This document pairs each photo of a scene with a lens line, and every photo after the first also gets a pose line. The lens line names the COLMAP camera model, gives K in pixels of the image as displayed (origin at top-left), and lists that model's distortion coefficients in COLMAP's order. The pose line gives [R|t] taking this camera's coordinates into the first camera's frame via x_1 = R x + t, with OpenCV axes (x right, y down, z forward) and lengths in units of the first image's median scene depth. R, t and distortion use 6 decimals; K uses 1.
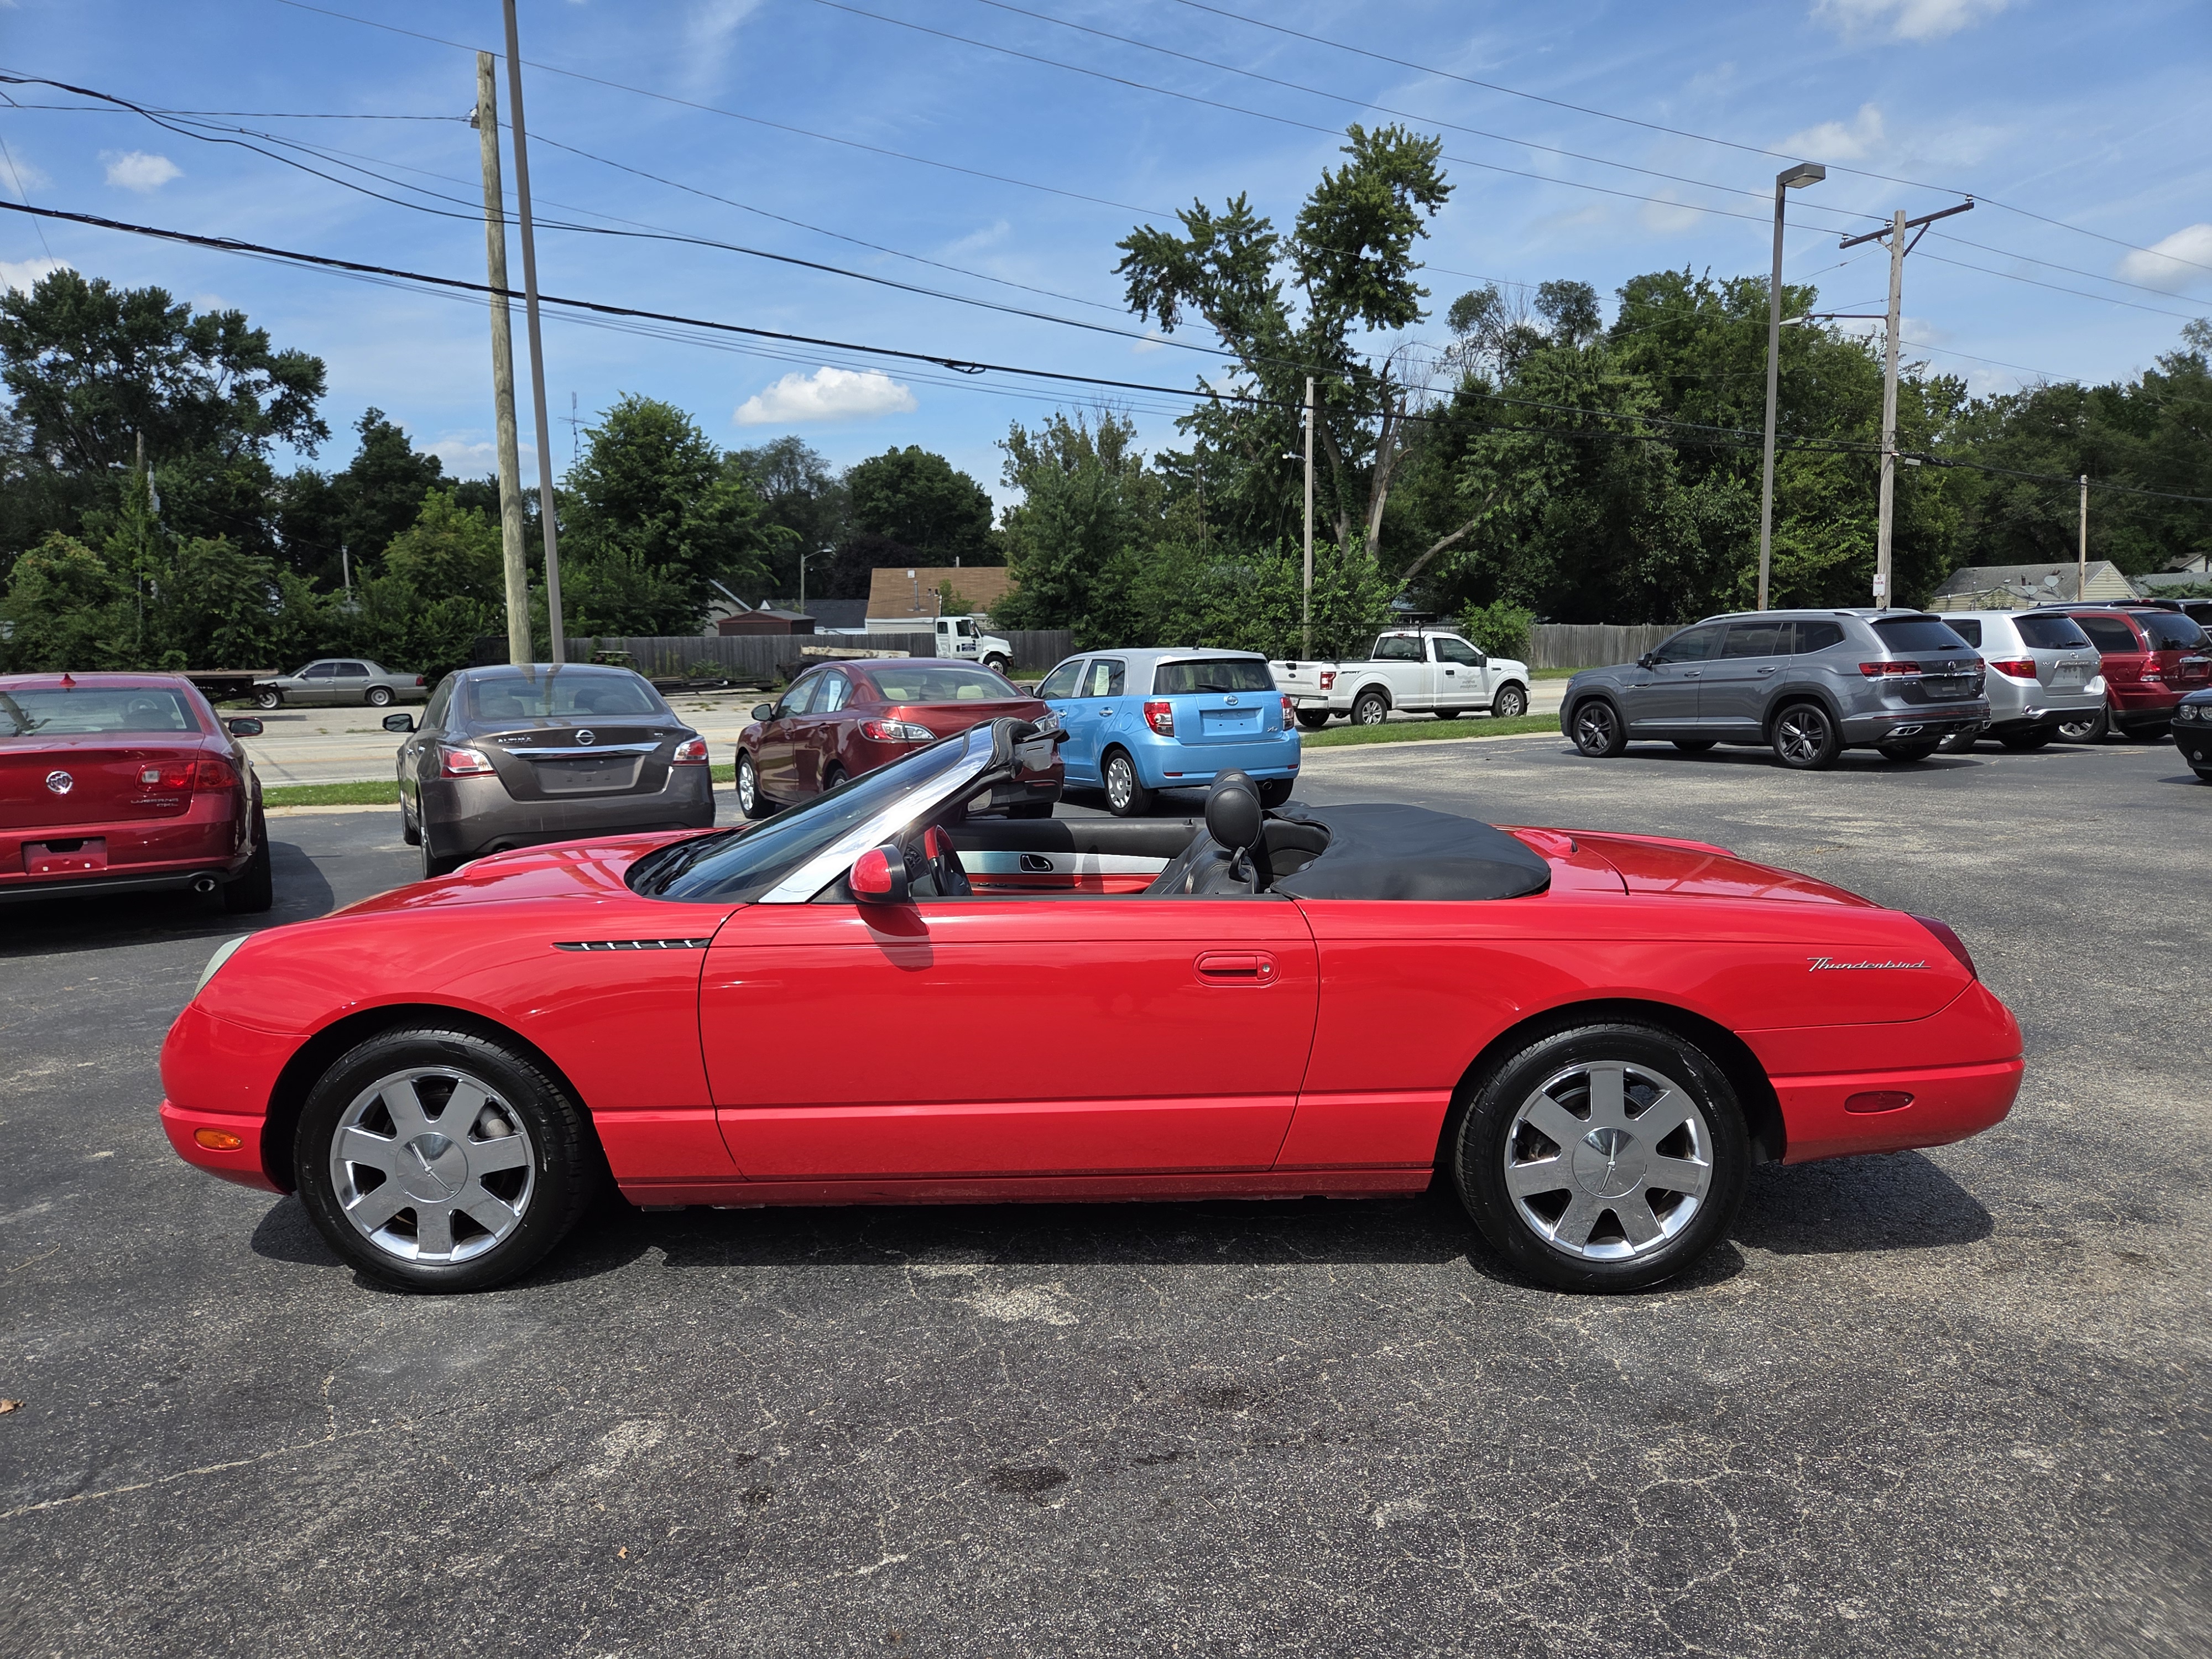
lens RADIAL K [[1496.7, 0, 1107.5], [0, 1496.7, 822.5], [0, 0, 1]] dist [0.065397, -0.062245]
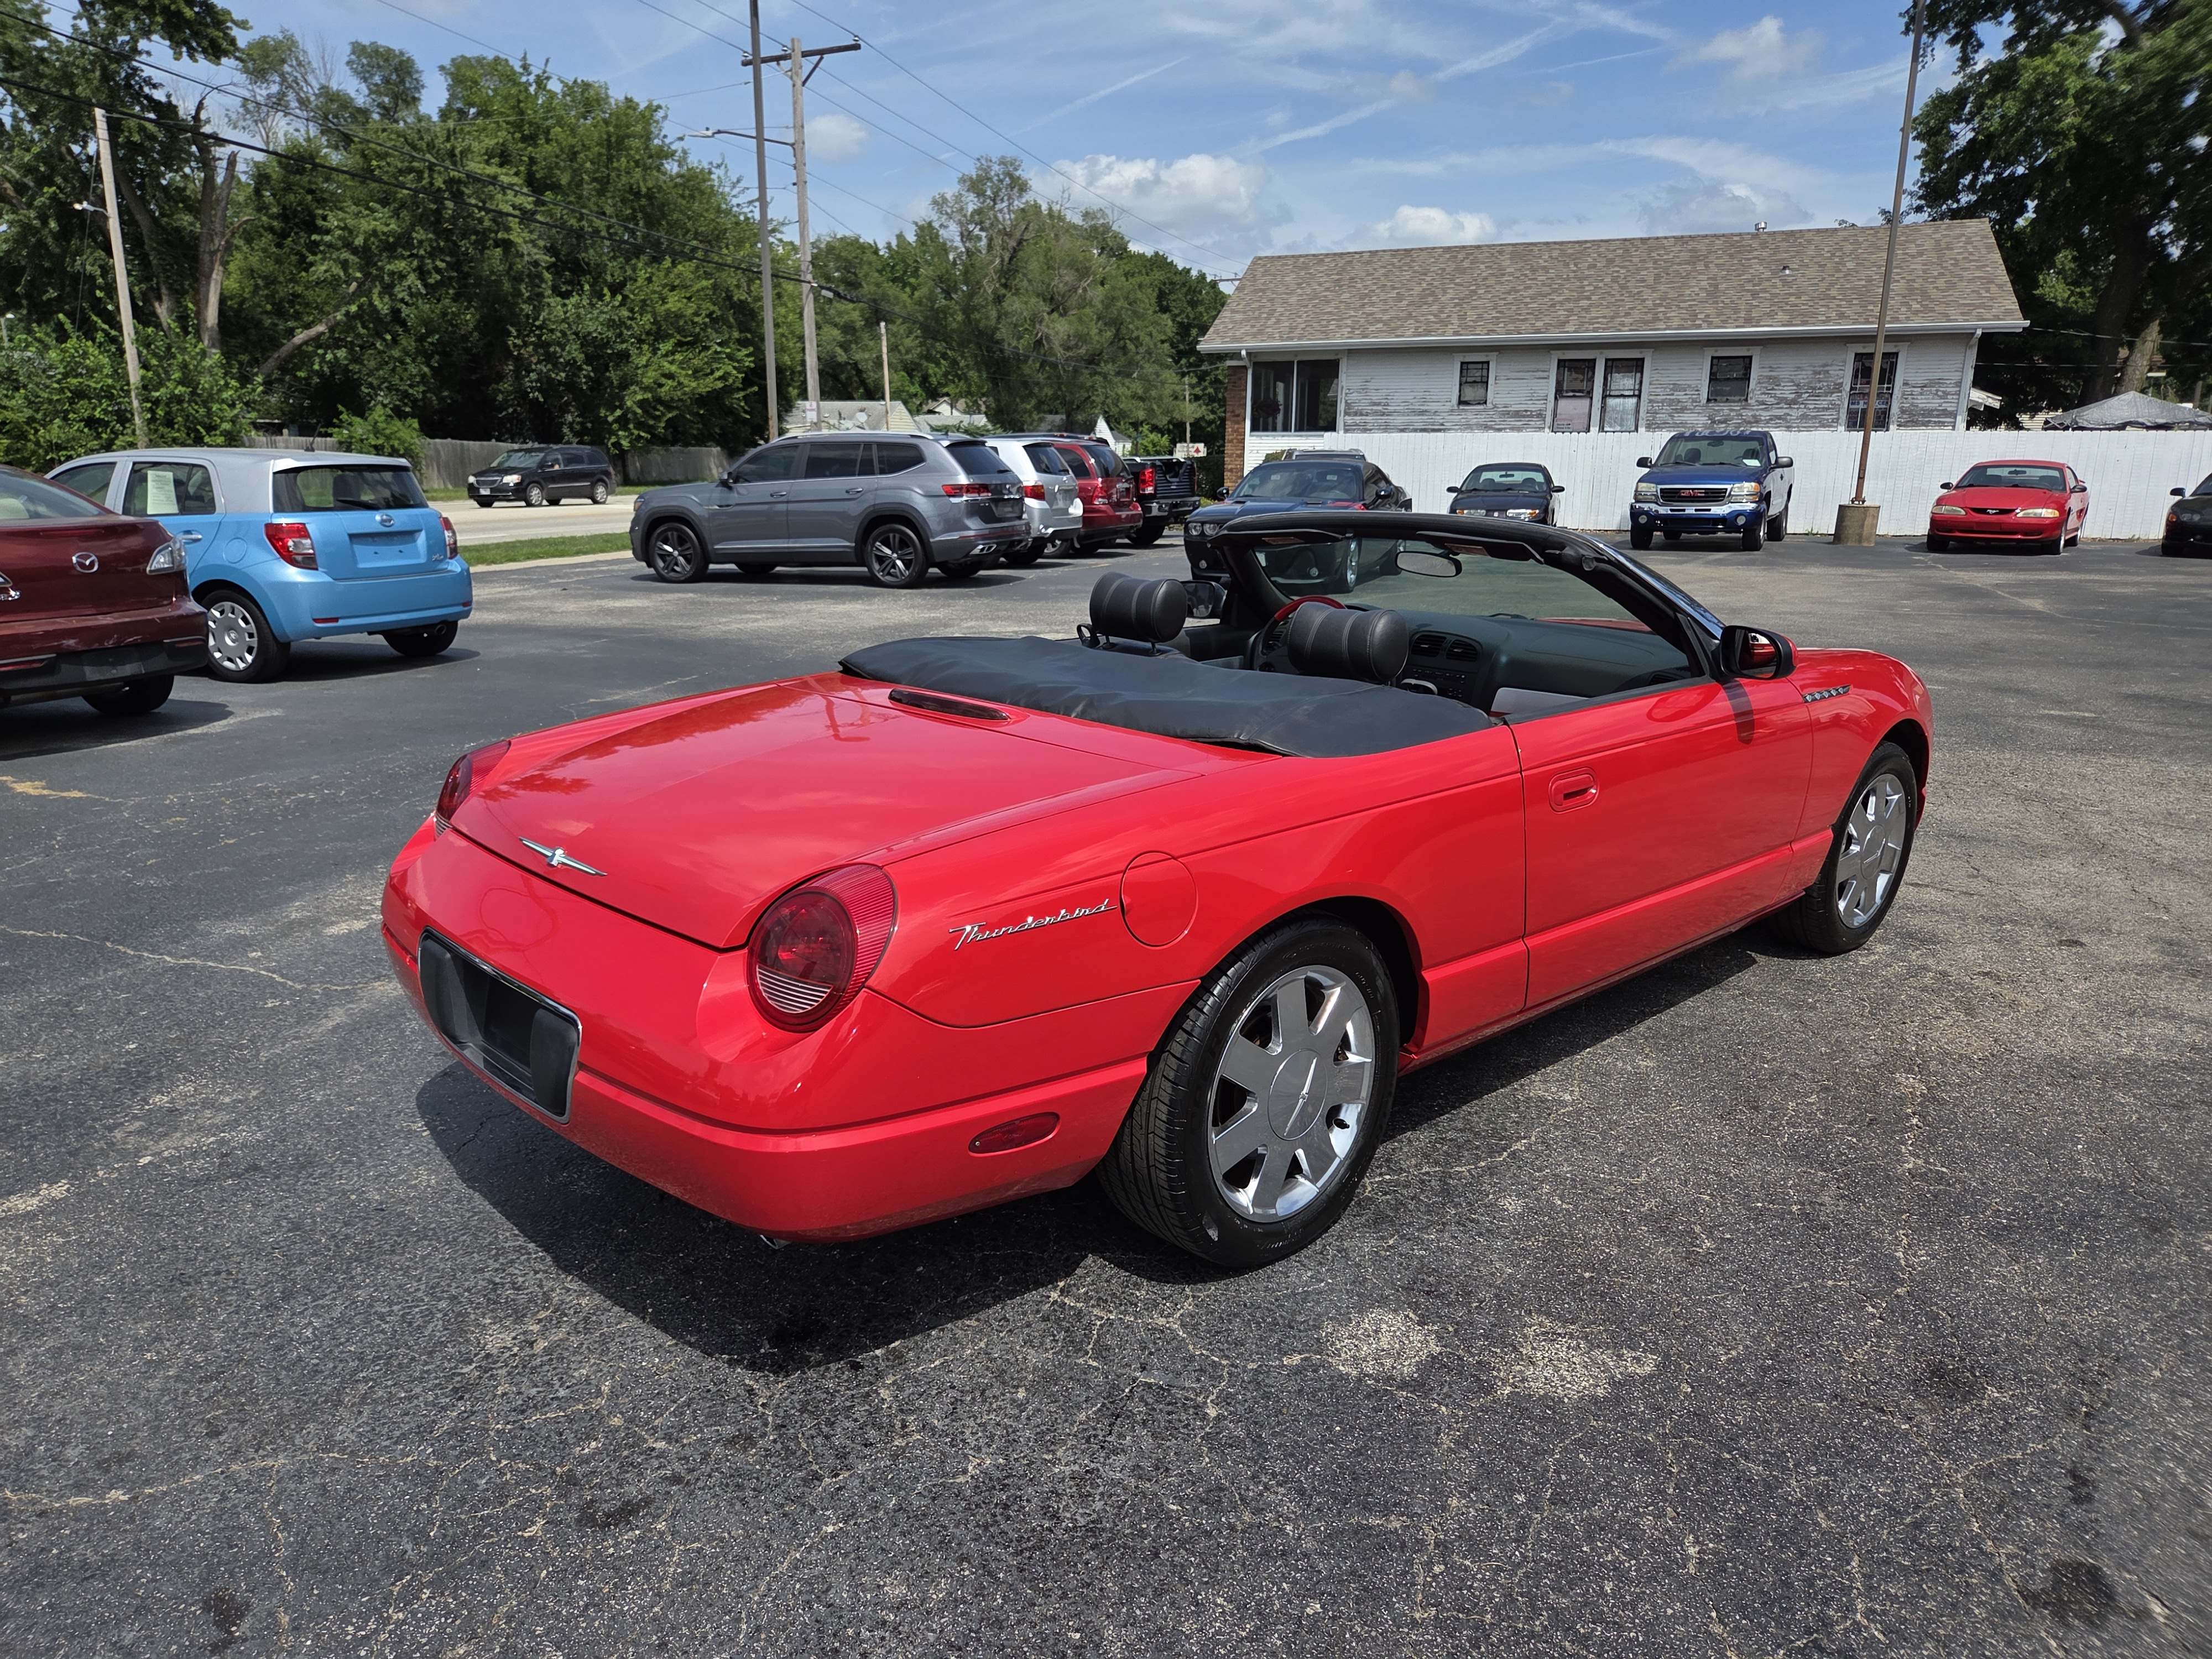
lens RADIAL K [[1492.1, 0, 1095.1], [0, 1492.1, 820.9], [0, 0, 1]] dist [0.056633, -0.047576]
pose [[0.744301, -0.138810, 0.653259, -0.043644], [0.064036, 0.988488, 0.137081, -0.002971], [-0.664767, -0.060198, 0.744621, 0.042446]]
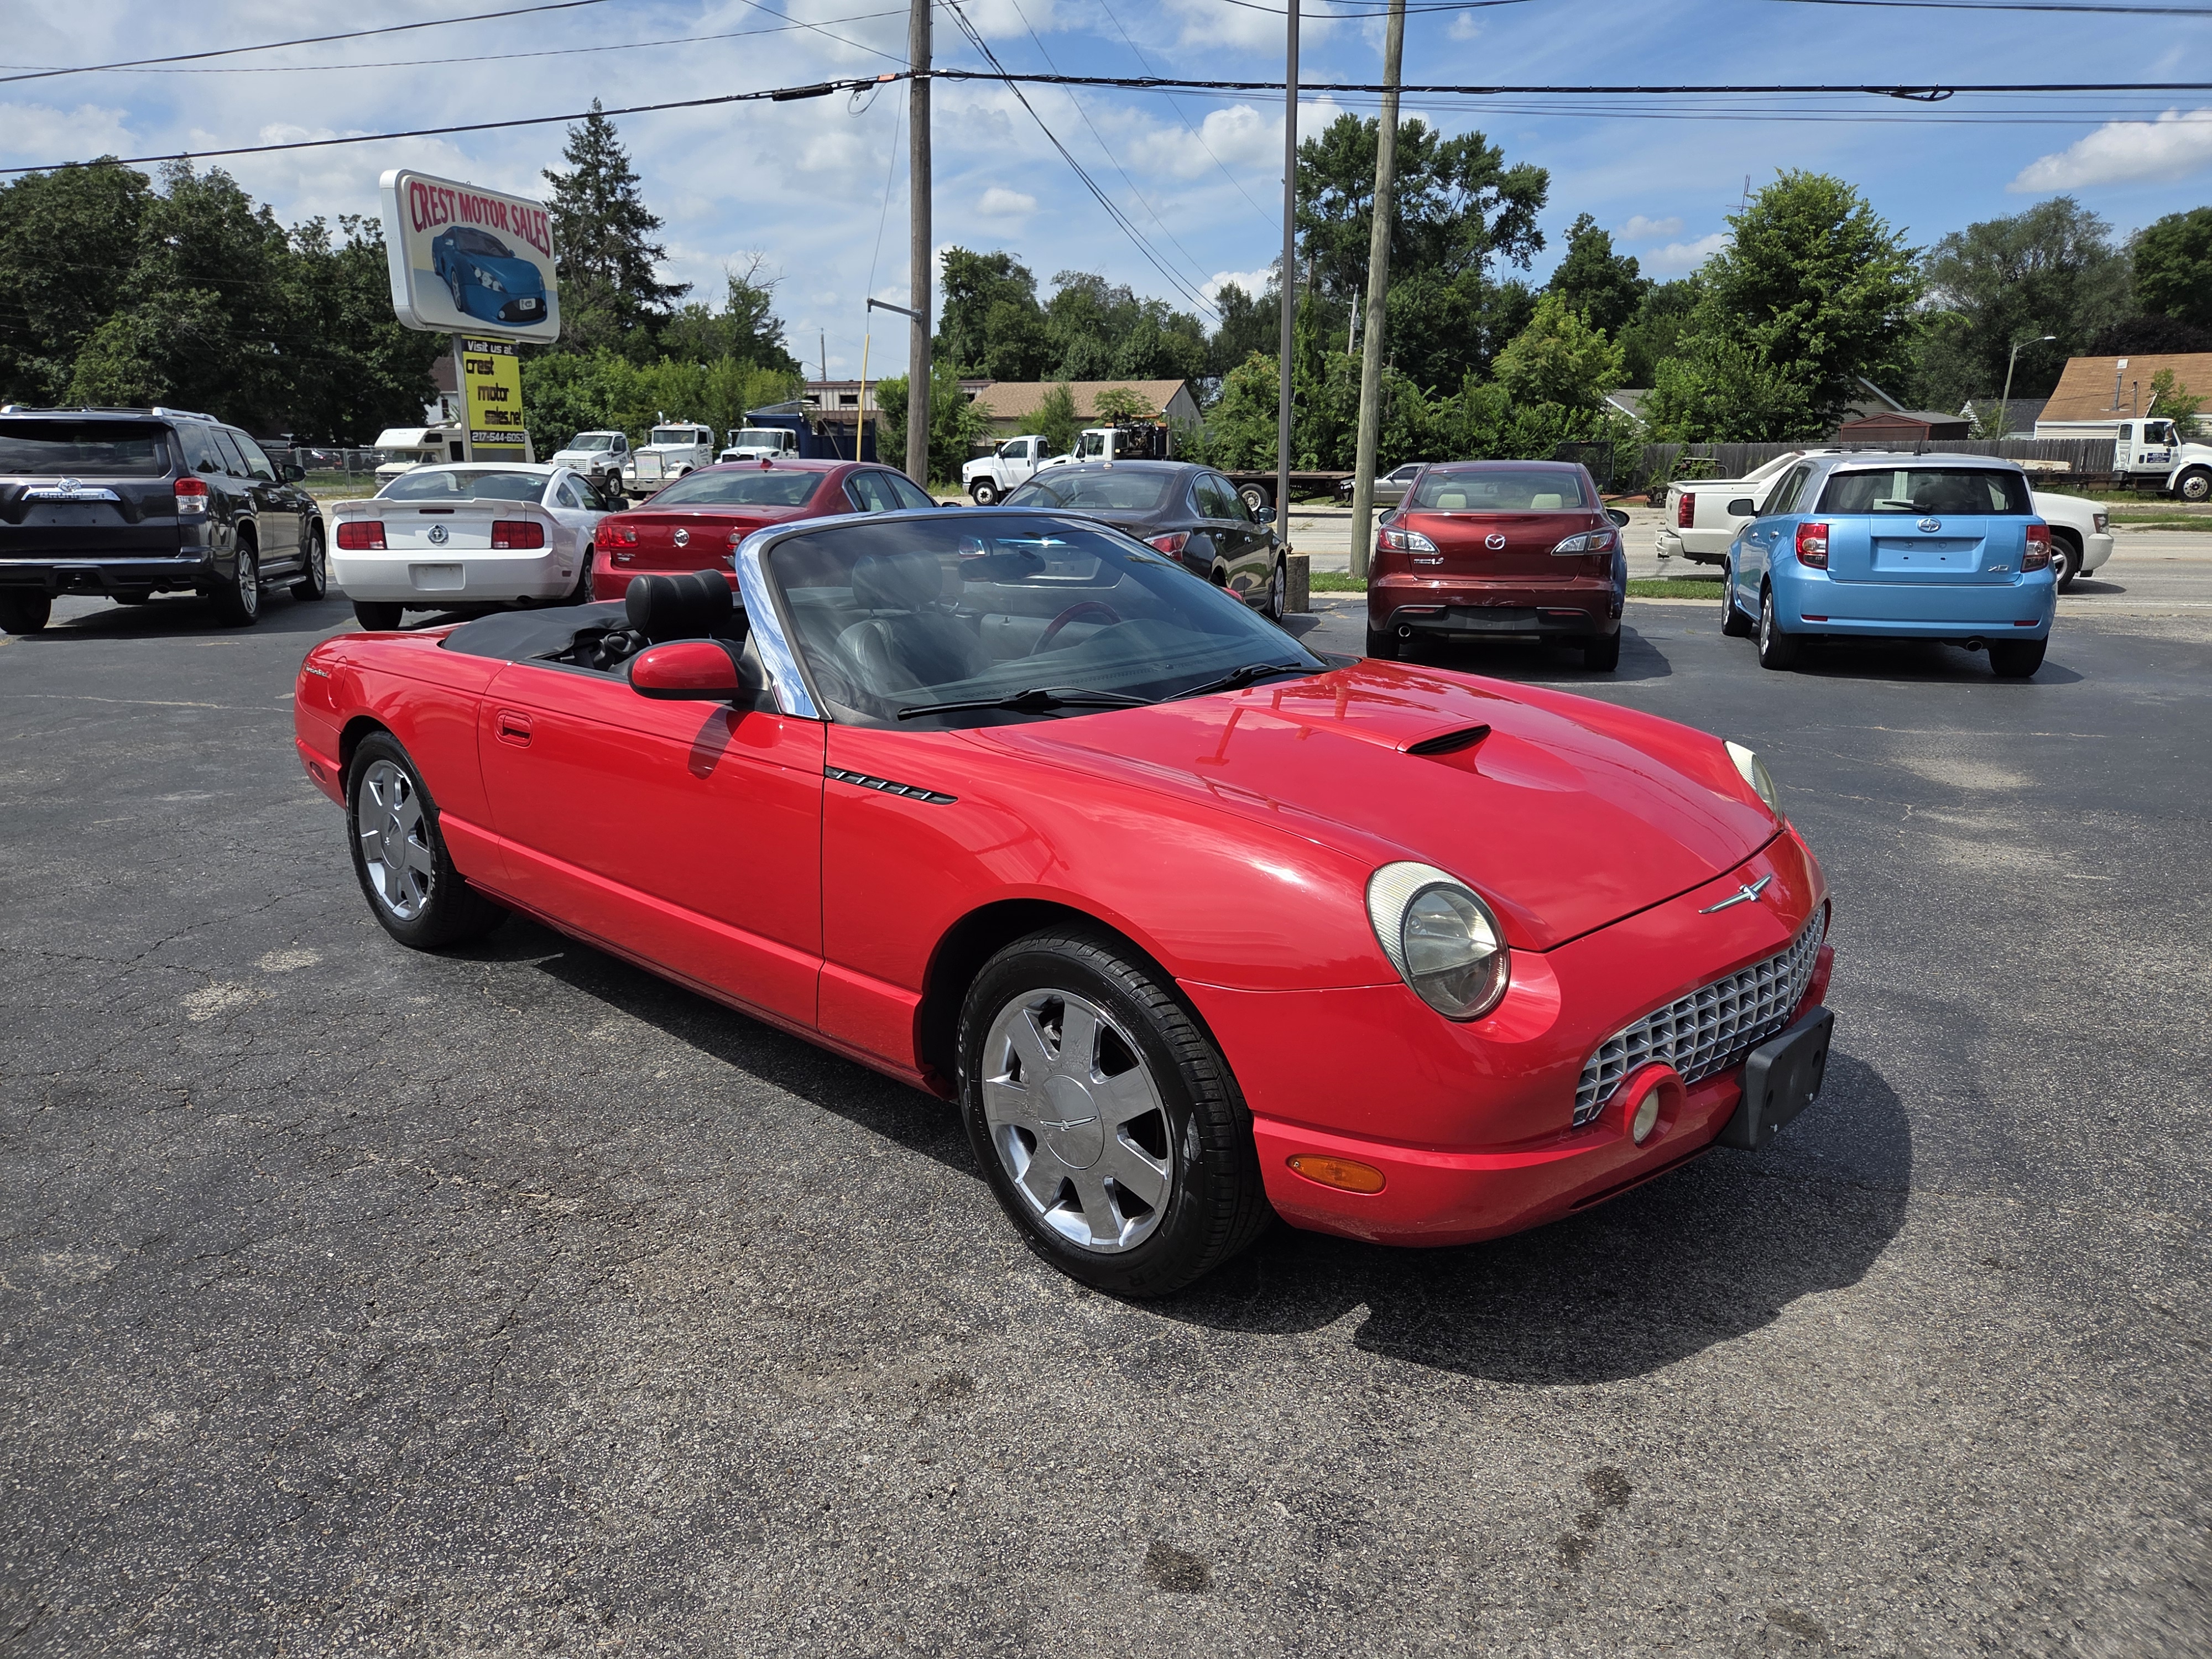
lens RADIAL K [[1495.3, 0, 1106.8], [0, 1495.3, 811.5], [0, 0, 1]] dist [0.056580, -0.047859]
pose [[0.719694, 0.175503, -0.671744, 0.079966], [-0.096614, 0.983426, 0.153424, -0.004463], [0.687537, -0.045518, 0.724721, 0.042194]]
